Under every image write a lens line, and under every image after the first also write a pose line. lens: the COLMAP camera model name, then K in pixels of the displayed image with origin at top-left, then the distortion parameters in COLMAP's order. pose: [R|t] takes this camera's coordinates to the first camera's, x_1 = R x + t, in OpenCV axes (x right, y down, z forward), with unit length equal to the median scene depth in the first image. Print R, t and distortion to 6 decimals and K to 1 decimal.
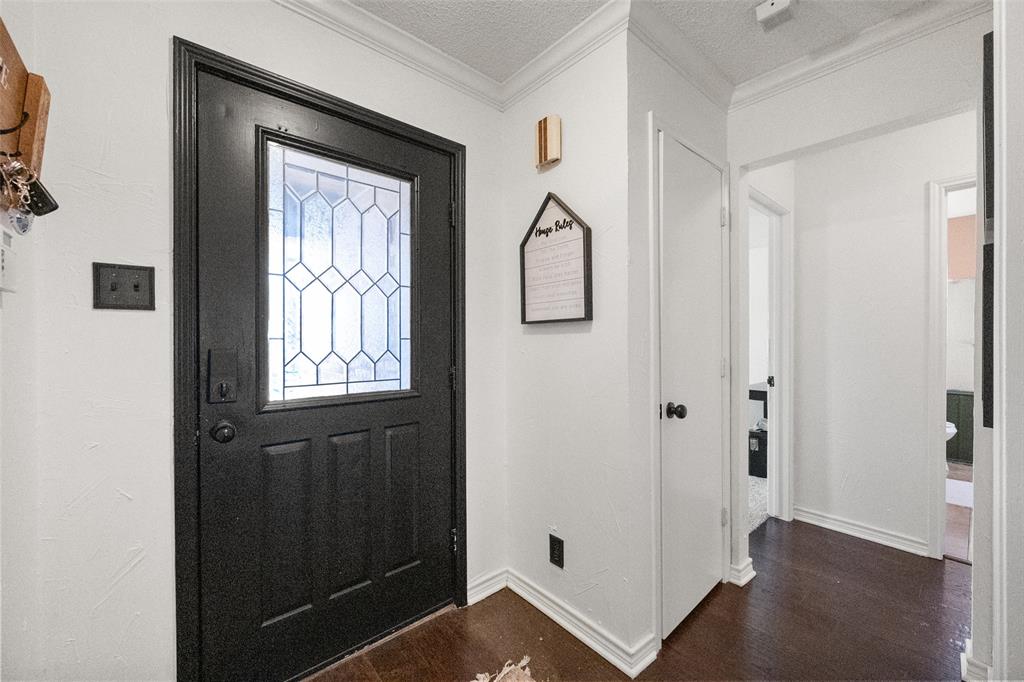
lens RADIAL K [[406.5, 0, 511.3], [0, 406.5, 341.4], [0, 0, 1]] dist [-0.000021, -0.001103]
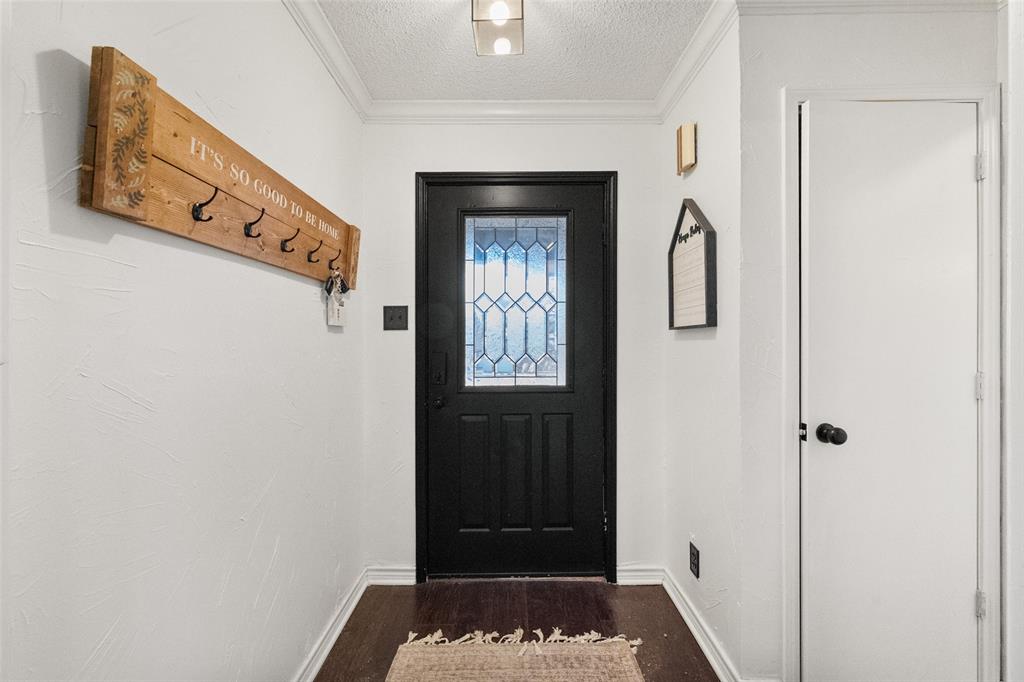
lens RADIAL K [[406.5, 0, 497.8], [0, 406.5, 336.1], [0, 0, 1]] dist [-0.000021, -0.001103]
pose [[0.754944, -0.009447, -0.655721, 0.410015], [0.004224, 0.999946, -0.009542, -0.021021], [0.655776, 0.004434, 0.754943, -0.061190]]
